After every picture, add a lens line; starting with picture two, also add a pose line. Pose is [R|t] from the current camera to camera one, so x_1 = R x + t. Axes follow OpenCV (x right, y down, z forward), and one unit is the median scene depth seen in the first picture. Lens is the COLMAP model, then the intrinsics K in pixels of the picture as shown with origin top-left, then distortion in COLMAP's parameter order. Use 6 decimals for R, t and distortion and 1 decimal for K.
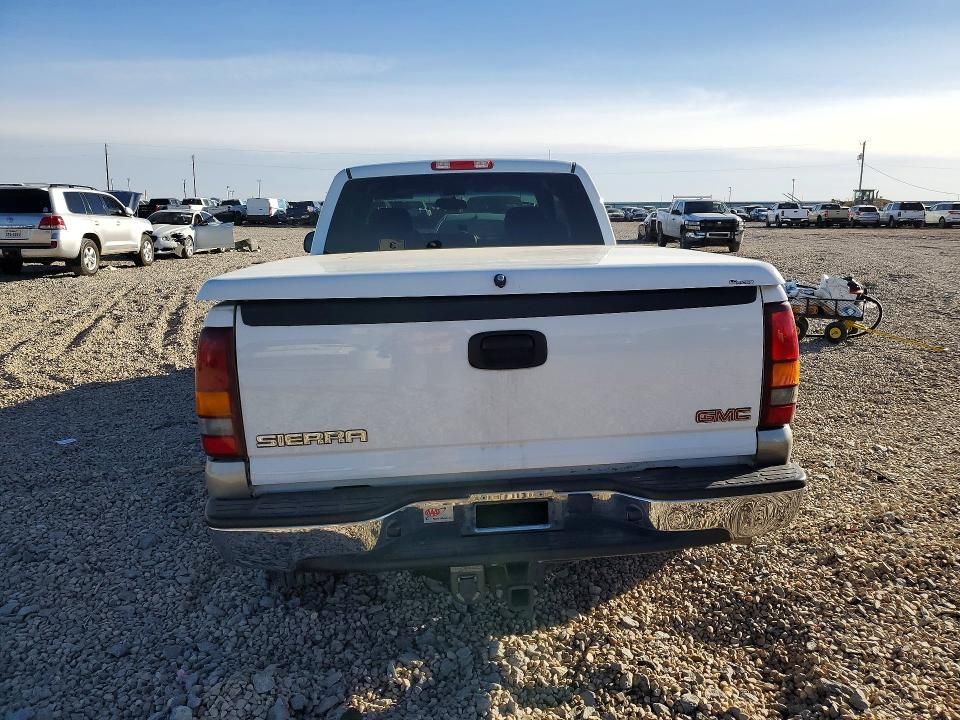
lens RADIAL K [[787.8, 0, 480.0], [0, 787.8, 360.0], [0, 0, 1]] dist [0.009850, 0.006824]
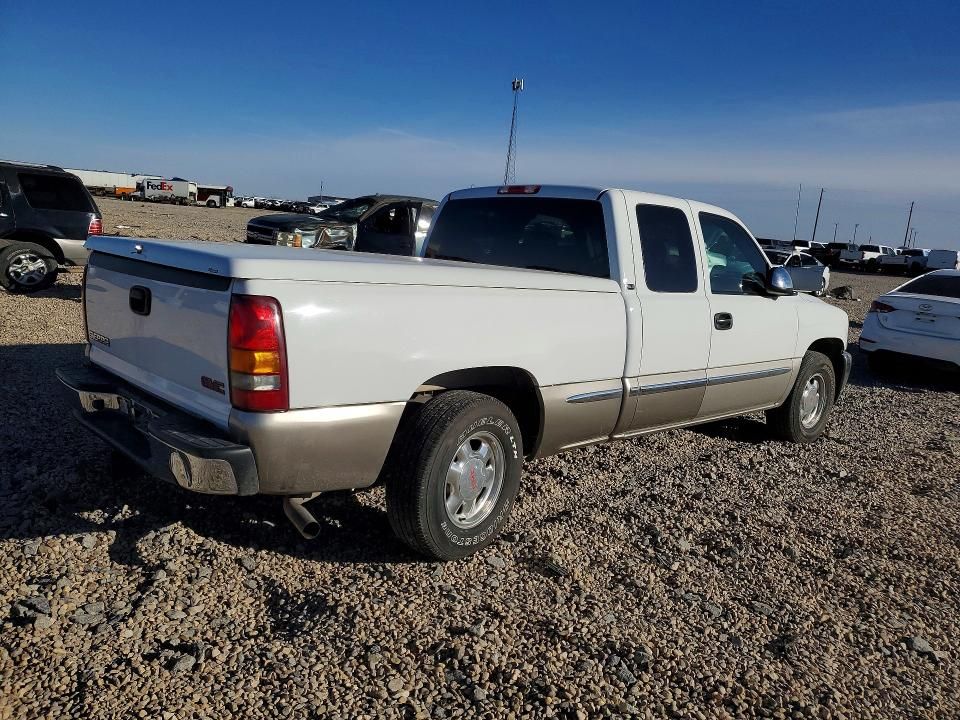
lens RADIAL K [[787.8, 0, 480.0], [0, 787.8, 360.0], [0, 0, 1]] dist [0.009850, 0.006824]
pose [[0.586962, 0.186407, -0.787863, 0.824492], [-0.232156, 0.971020, 0.056784, -0.070291], [0.775615, 0.149577, 0.613227, 0.331018]]
